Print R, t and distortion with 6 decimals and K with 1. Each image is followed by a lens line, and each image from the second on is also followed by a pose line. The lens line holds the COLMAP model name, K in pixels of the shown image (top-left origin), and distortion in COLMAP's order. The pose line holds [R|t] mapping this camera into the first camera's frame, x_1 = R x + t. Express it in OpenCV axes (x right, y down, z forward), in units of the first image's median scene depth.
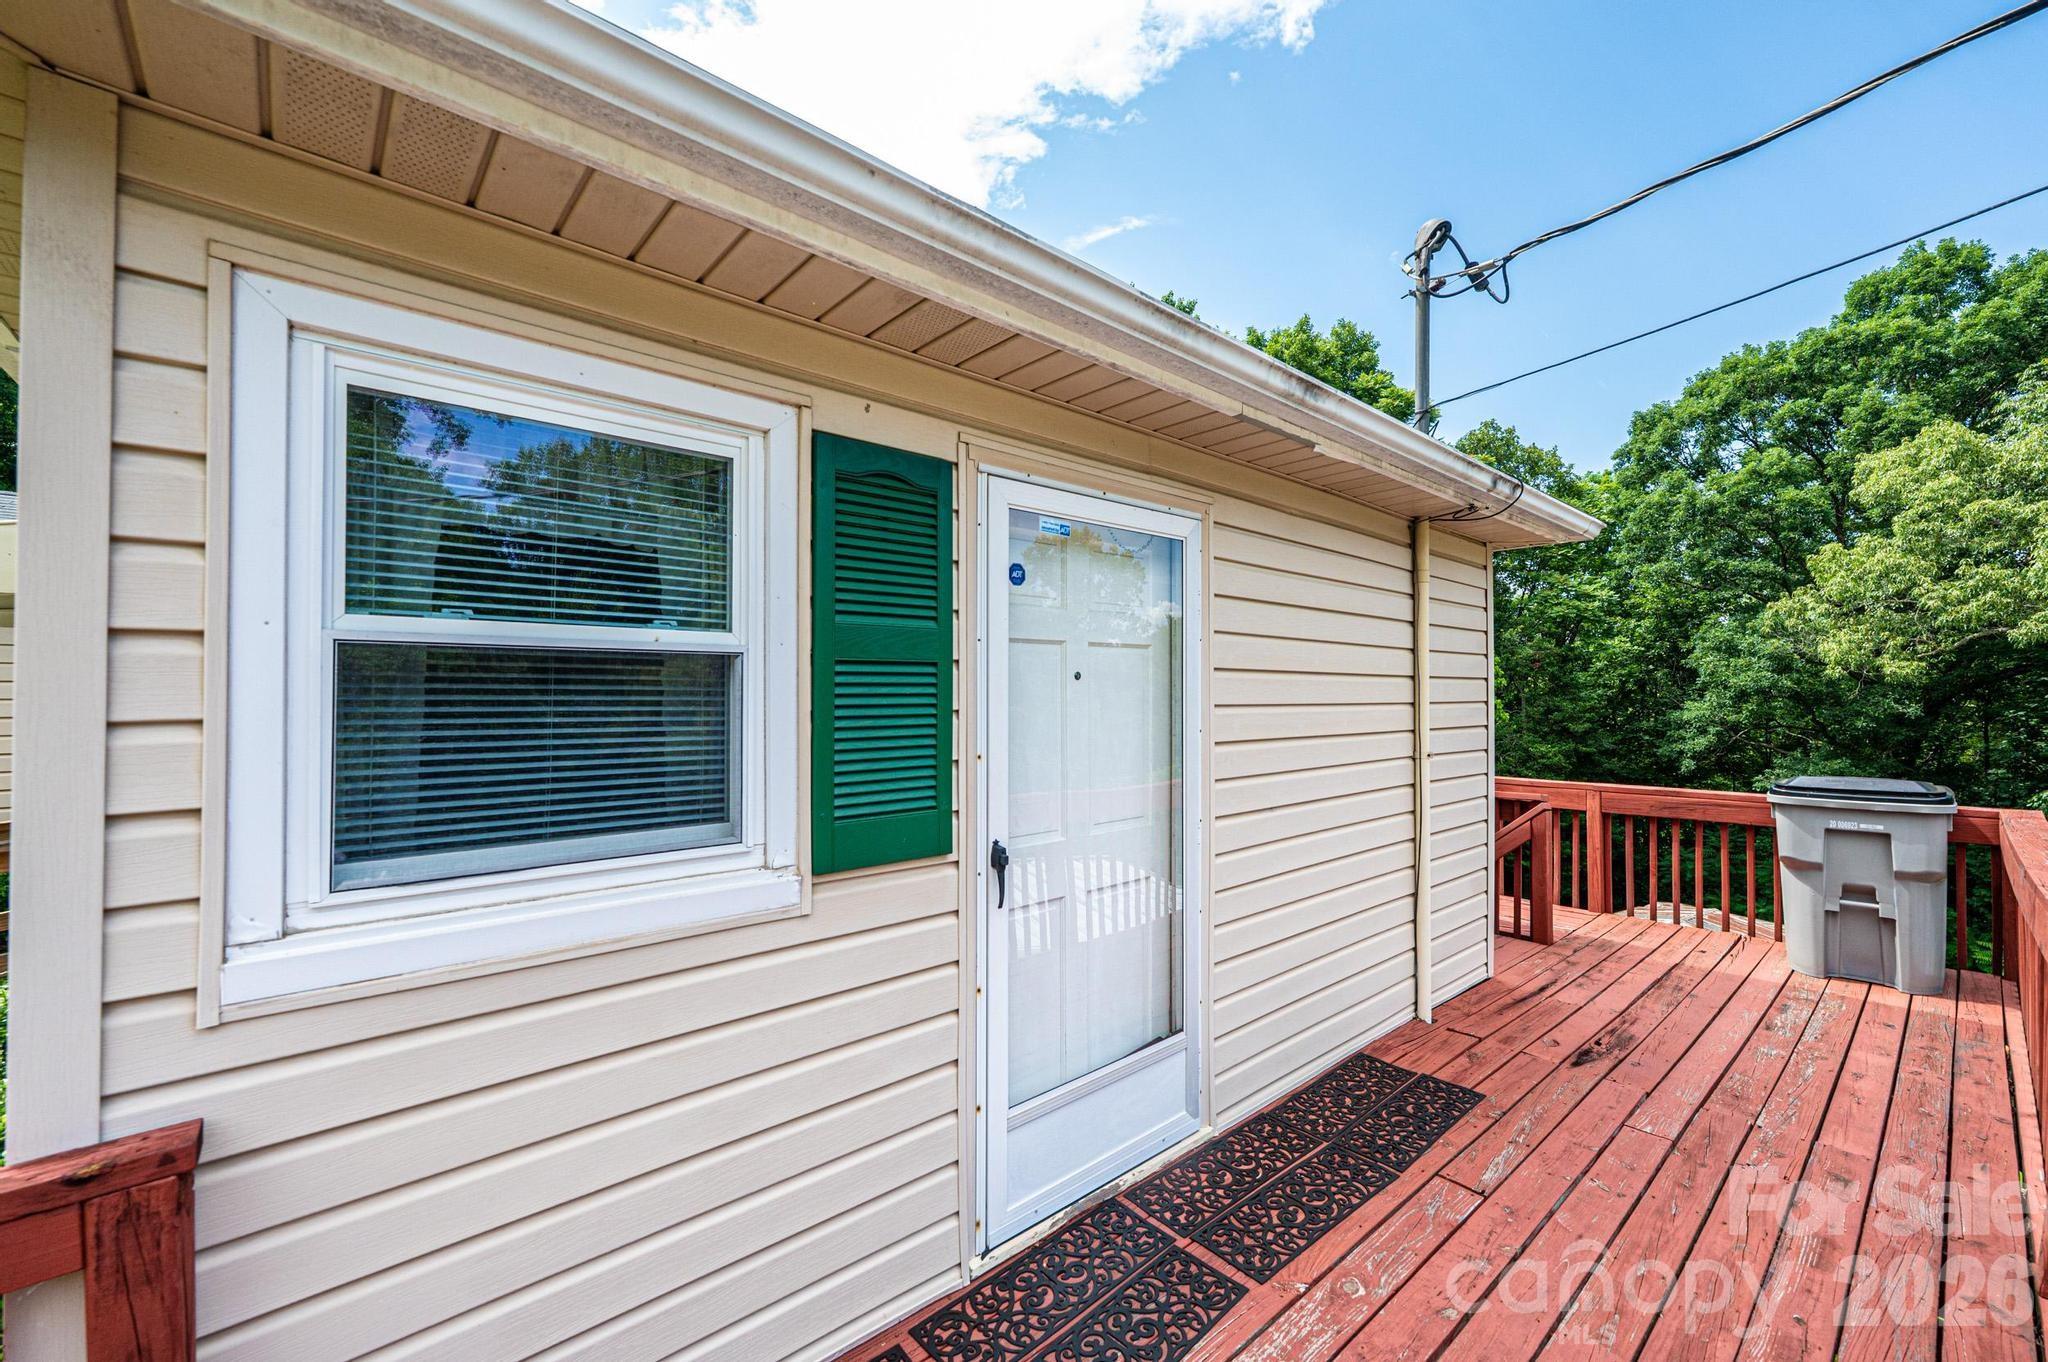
lens RADIAL K [[813.7, 0, 1024.8], [0, 813.7, 683.2], [0, 0, 1]] dist [0.000493, -0.000127]
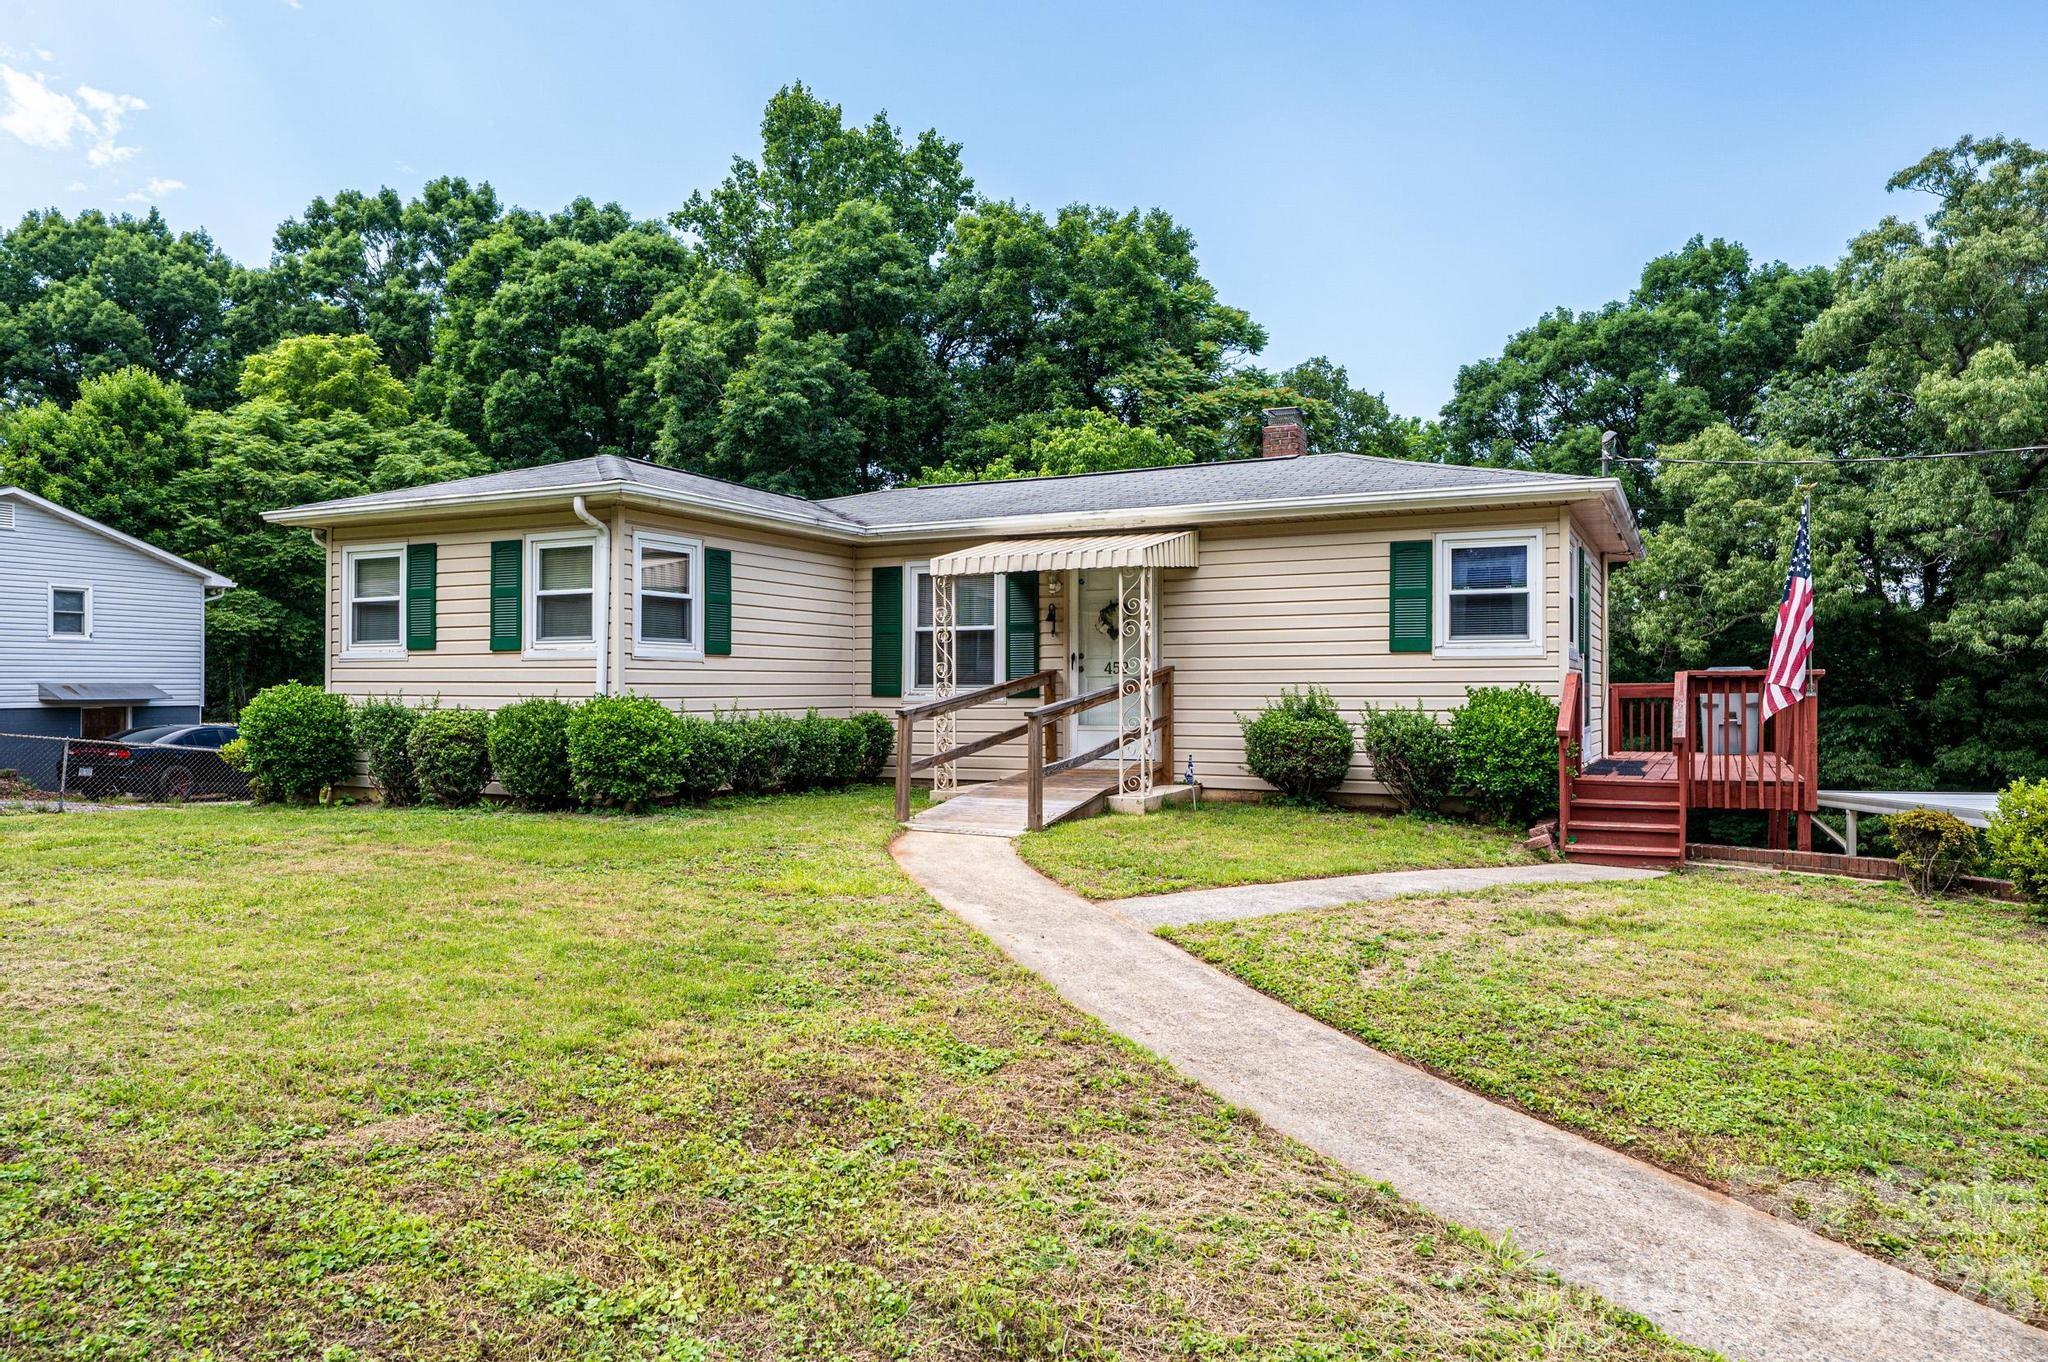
lens RADIAL K [[1367.1, 0, 1026.5], [0, 1367.1, 683.3], [0, 0, 1]] dist [-0.000277, 0.002408]
pose [[0.924349, 0.002786, 0.381537, -0.349233], [-0.003351, 0.999994, 0.000816, 0.024949], [-0.381532, -0.002032, 0.924353, -0.278965]]
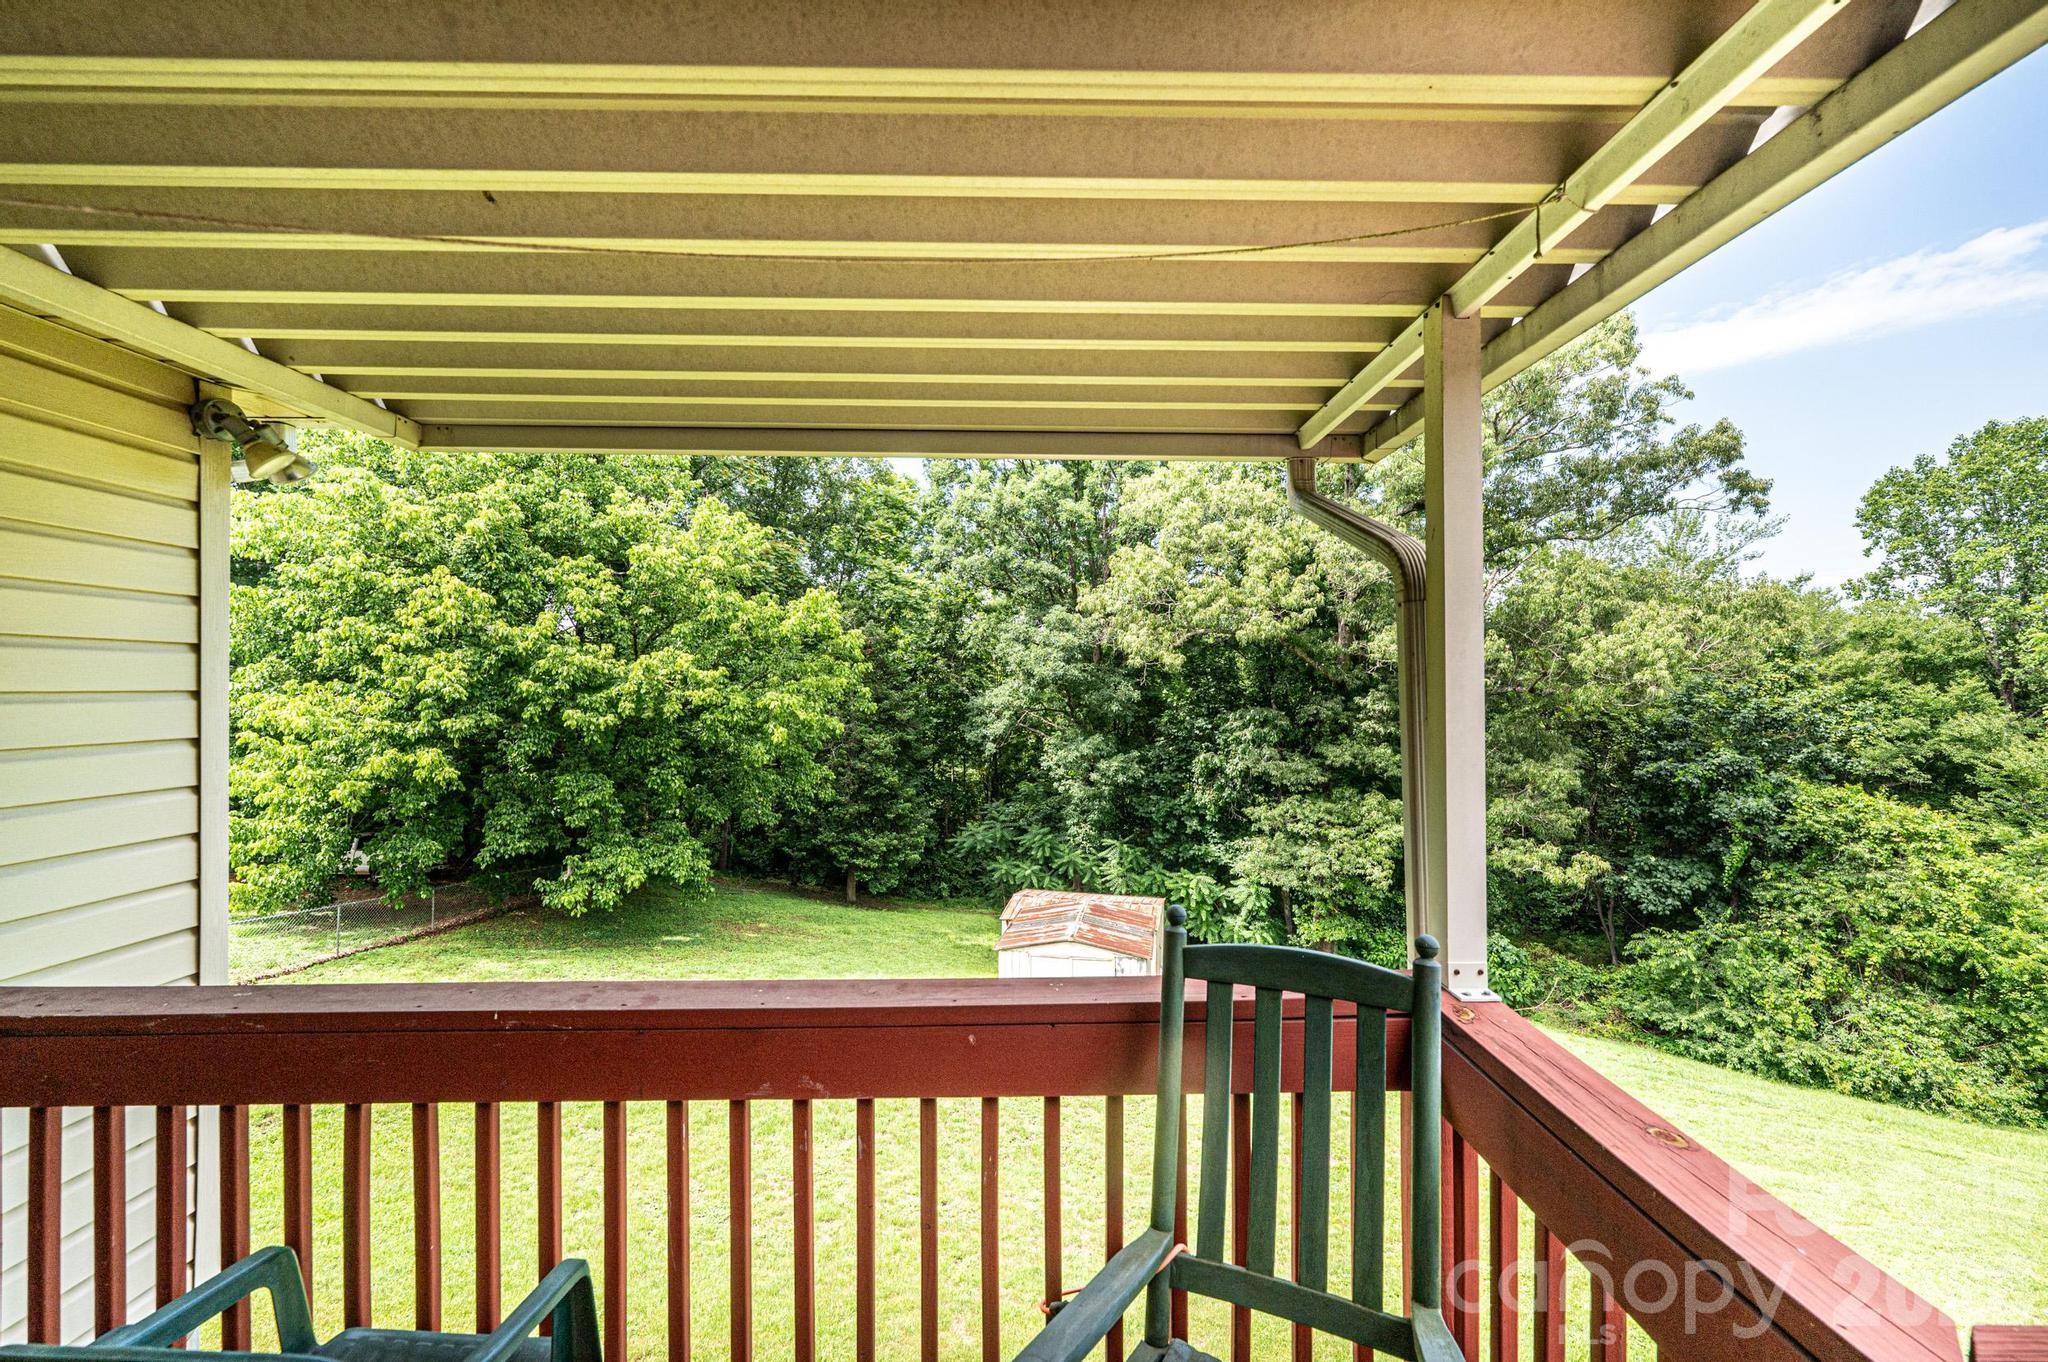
lens RADIAL K [[815.4, 0, 1024.3], [0, 815.4, 683.4], [0, 0, 1]] dist [0.000658, 0.000014]
pose [[0.657702, -0.002401, 0.753274, 0.037752], [-0.008369, 0.999910, 0.010494, 0.004401], [-0.753232, -0.013206, 0.657623, 0.285801]]
